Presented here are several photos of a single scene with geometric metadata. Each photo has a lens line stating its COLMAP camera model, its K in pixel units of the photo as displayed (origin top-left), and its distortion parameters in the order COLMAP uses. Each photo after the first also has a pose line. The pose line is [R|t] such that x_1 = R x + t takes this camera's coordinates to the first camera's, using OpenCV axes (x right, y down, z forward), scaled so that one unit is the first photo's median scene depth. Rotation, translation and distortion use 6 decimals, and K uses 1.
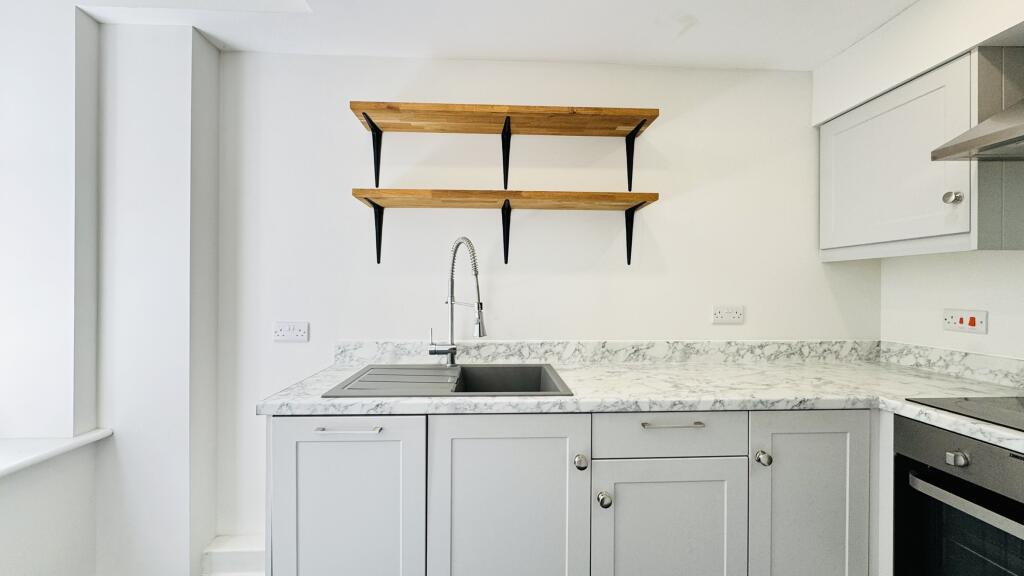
lens RADIAL K [[410.9, 0, 510.6], [0, 410.9, 286.0], [0, 0, 1]] dist [-0.002444, 0.000386]
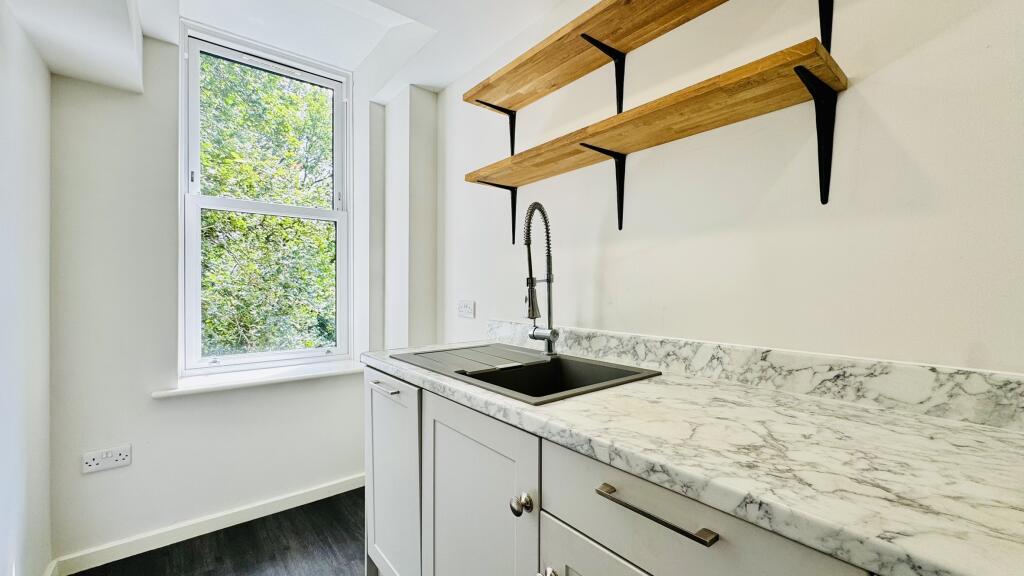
lens RADIAL K [[410.9, 0, 508.4], [0, 410.9, 284.7], [0, 0, 1]] dist [-0.002444, 0.000386]
pose [[0.589775, -0.008576, -0.807522, 0.480367], [0.003065, 0.999960, -0.008381, 0.052612], [0.807562, 0.002467, 0.589777, 0.402606]]
